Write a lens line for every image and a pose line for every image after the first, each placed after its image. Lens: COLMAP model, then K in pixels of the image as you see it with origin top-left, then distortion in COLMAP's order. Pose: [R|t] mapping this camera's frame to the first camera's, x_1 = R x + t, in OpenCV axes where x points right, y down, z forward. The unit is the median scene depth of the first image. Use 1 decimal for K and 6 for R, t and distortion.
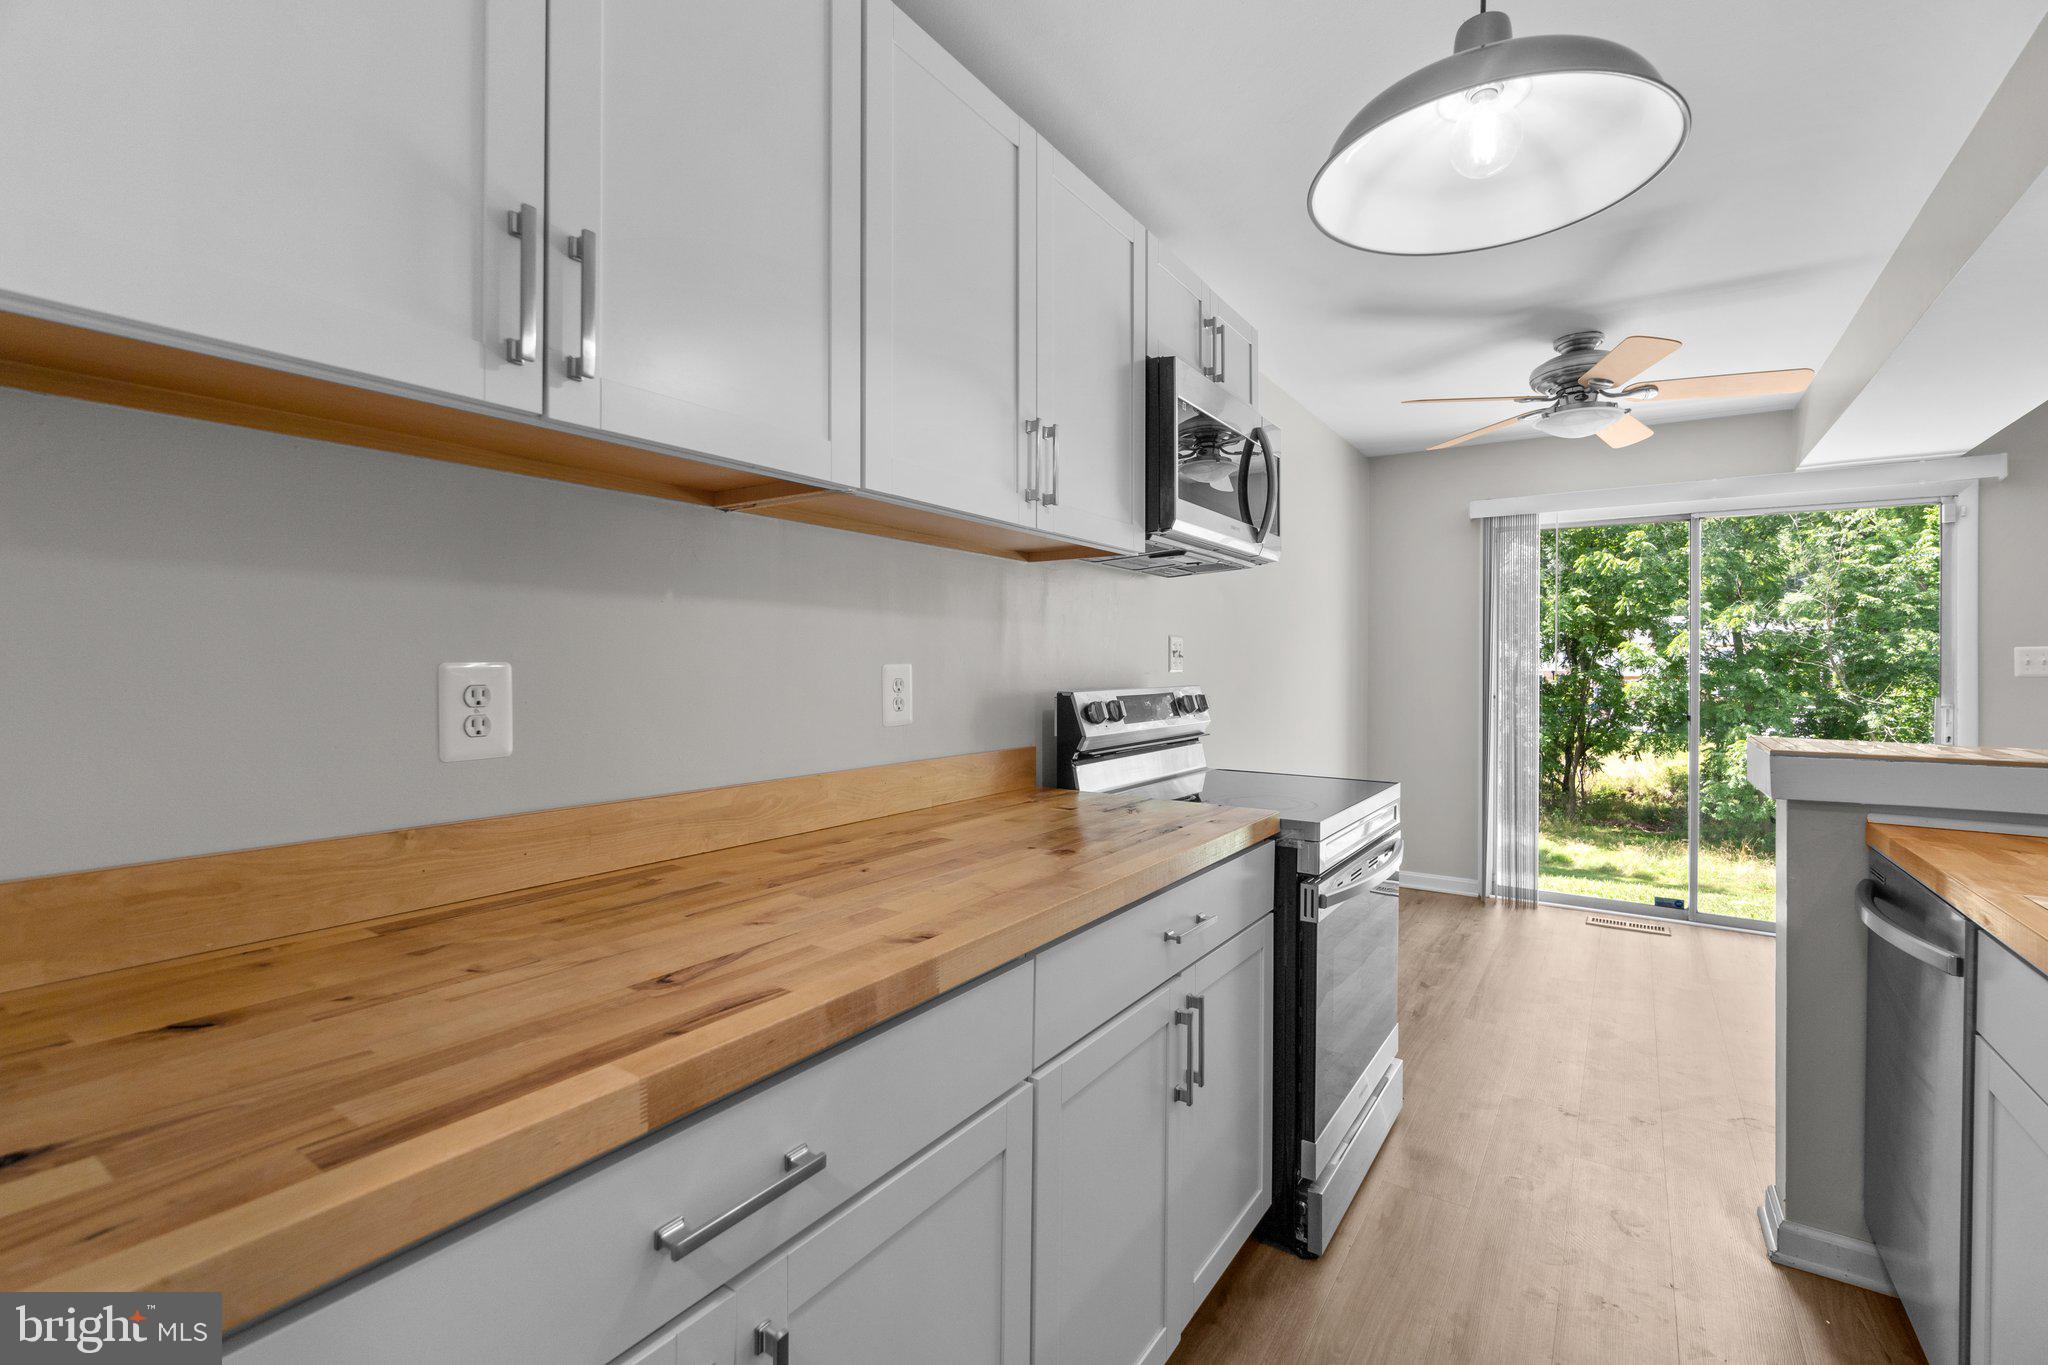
lens RADIAL K [[899.5, 0, 1036.9], [0, 899.5, 677.9], [0, 0, 1]] dist [-0.002180, 0.001946]
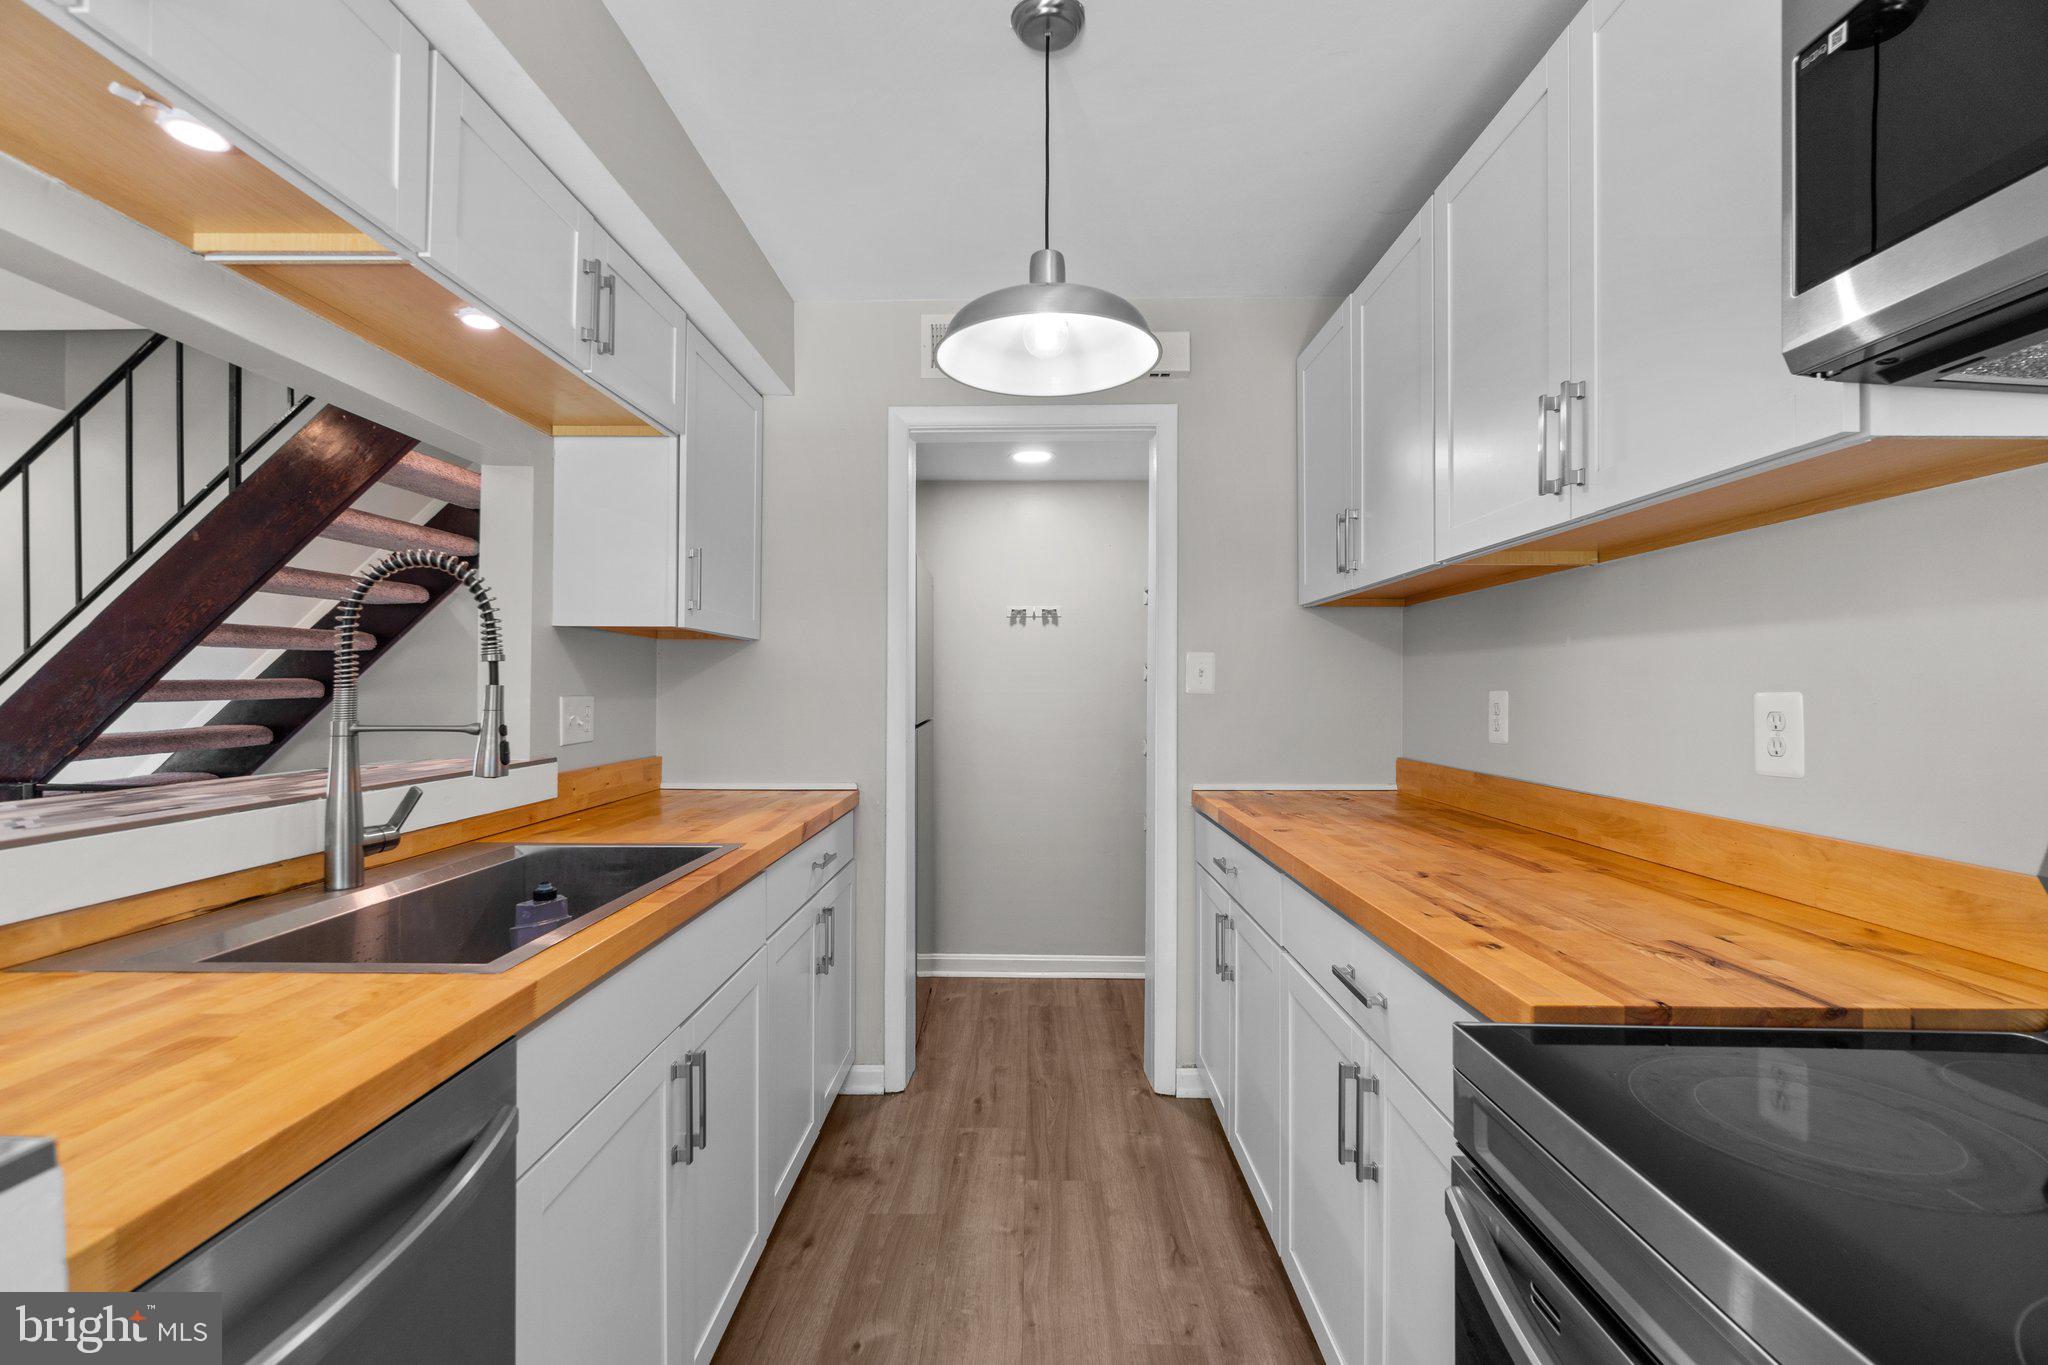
lens RADIAL K [[899.5, 0, 1014.9], [0, 899.5, 682.6], [0, 0, 1]] dist [-0.002180, 0.001946]
pose [[-0.840984, -0.010239, -0.540964, 0.761653], [-0.015208, 0.999873, 0.004718, -0.017463], [0.540847, 0.012195, -0.841033, 1.266250]]
